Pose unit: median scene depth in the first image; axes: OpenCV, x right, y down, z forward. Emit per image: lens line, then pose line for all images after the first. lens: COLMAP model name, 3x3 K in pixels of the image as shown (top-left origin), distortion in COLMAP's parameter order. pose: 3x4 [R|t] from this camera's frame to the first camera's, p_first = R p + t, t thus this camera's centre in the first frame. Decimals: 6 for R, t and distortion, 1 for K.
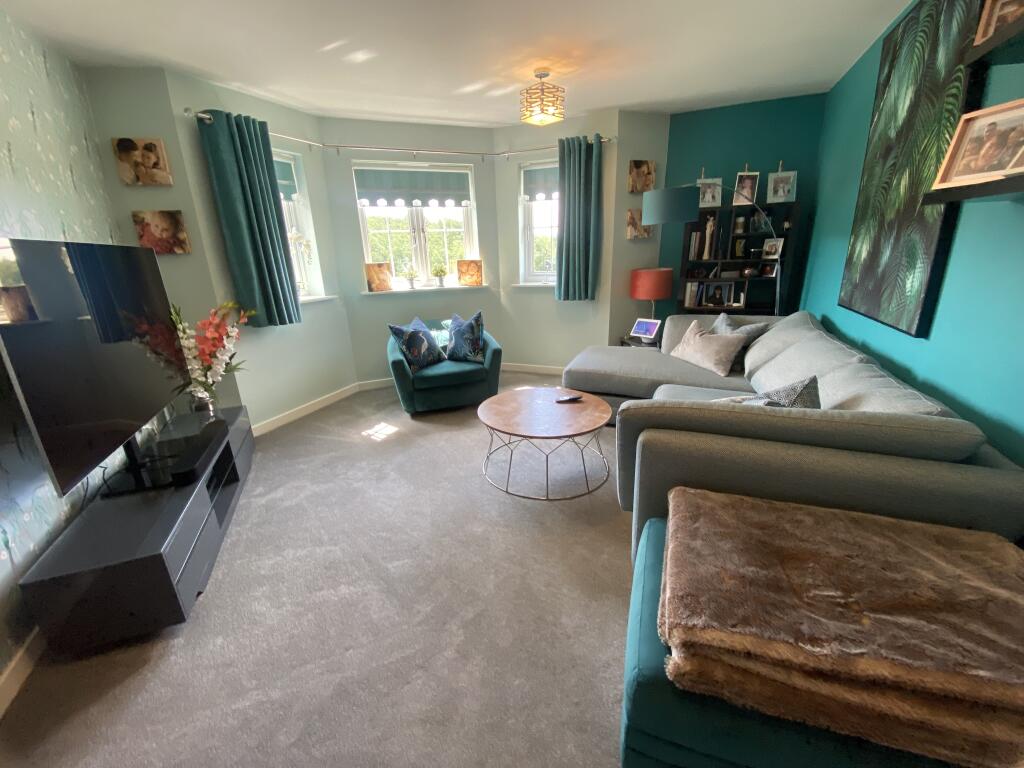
lens RADIAL K [[420.6, 0, 505.1], [0, 420.6, 386.5], [0, 0, 1]] dist [0.017189, -0.019543]
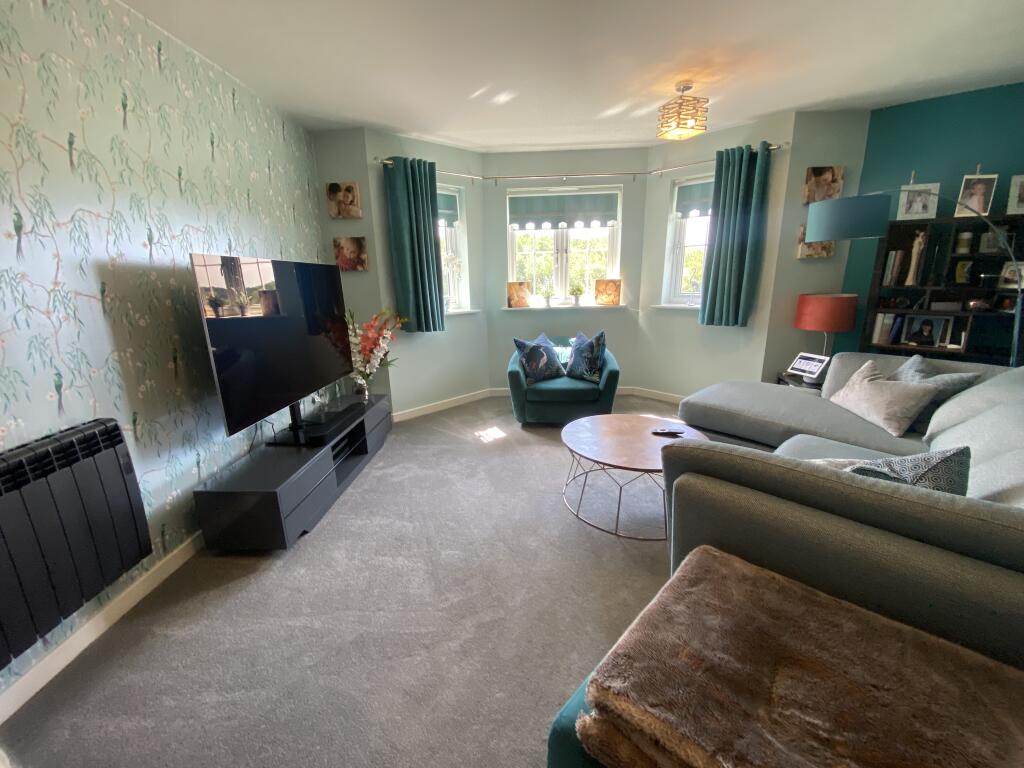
lens RADIAL K [[420.6, 0, 505.1], [0, 420.6, 386.5], [0, 0, 1]] dist [0.017189, -0.019543]
pose [[0.910238, 0.119260, -0.396541, 0.166083], [-0.136227, 0.990567, -0.014788, -0.005529], [0.391037, 0.067480, 0.917898, 0.017844]]
